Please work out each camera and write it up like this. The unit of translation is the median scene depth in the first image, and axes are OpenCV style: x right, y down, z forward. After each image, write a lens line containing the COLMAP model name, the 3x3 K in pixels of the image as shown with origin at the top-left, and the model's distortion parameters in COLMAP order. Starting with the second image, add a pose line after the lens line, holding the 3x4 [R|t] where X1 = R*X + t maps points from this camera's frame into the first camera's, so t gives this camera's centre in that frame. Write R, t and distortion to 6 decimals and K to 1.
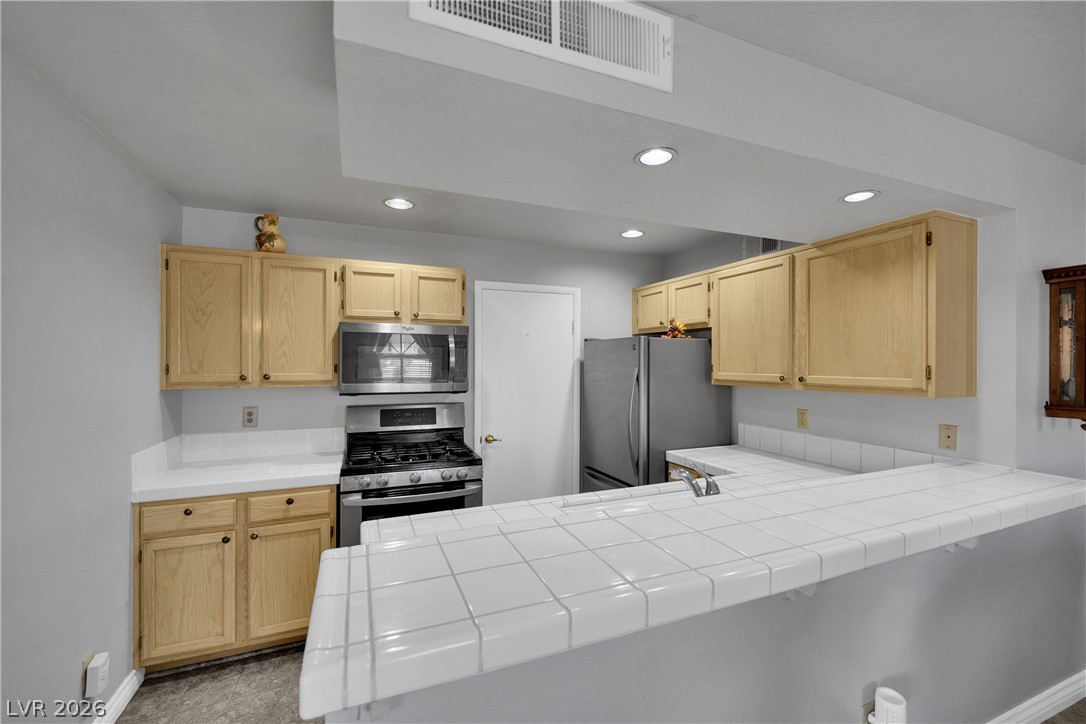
lens RADIAL K [[442.3, 0, 543.0], [0, 442.3, 362.0], [0, 0, 1]] dist [-0.011220, -0.000279]
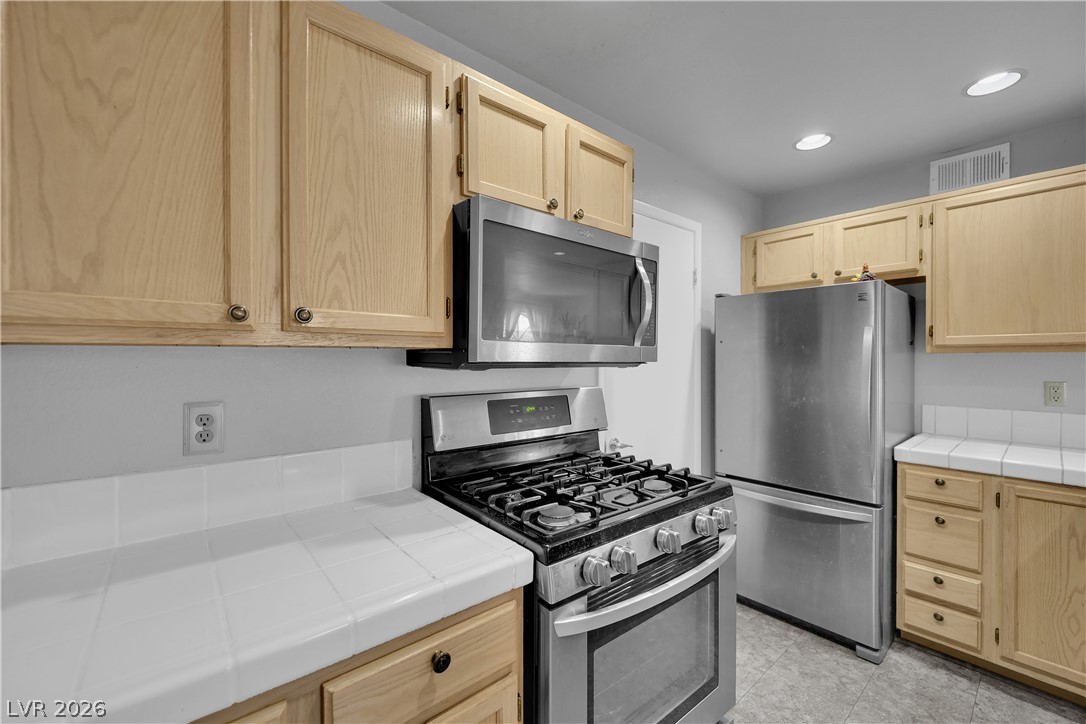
lens RADIAL K [[442.3, 0, 543.0], [0, 442.3, 362.0], [0, 0, 1]] dist [-0.011220, -0.000279]
pose [[0.954844, -0.005421, 0.297058, -0.491648], [0.003014, 0.999959, 0.008558, 0.062942], [-0.297092, -0.007276, 0.954821, 0.531281]]
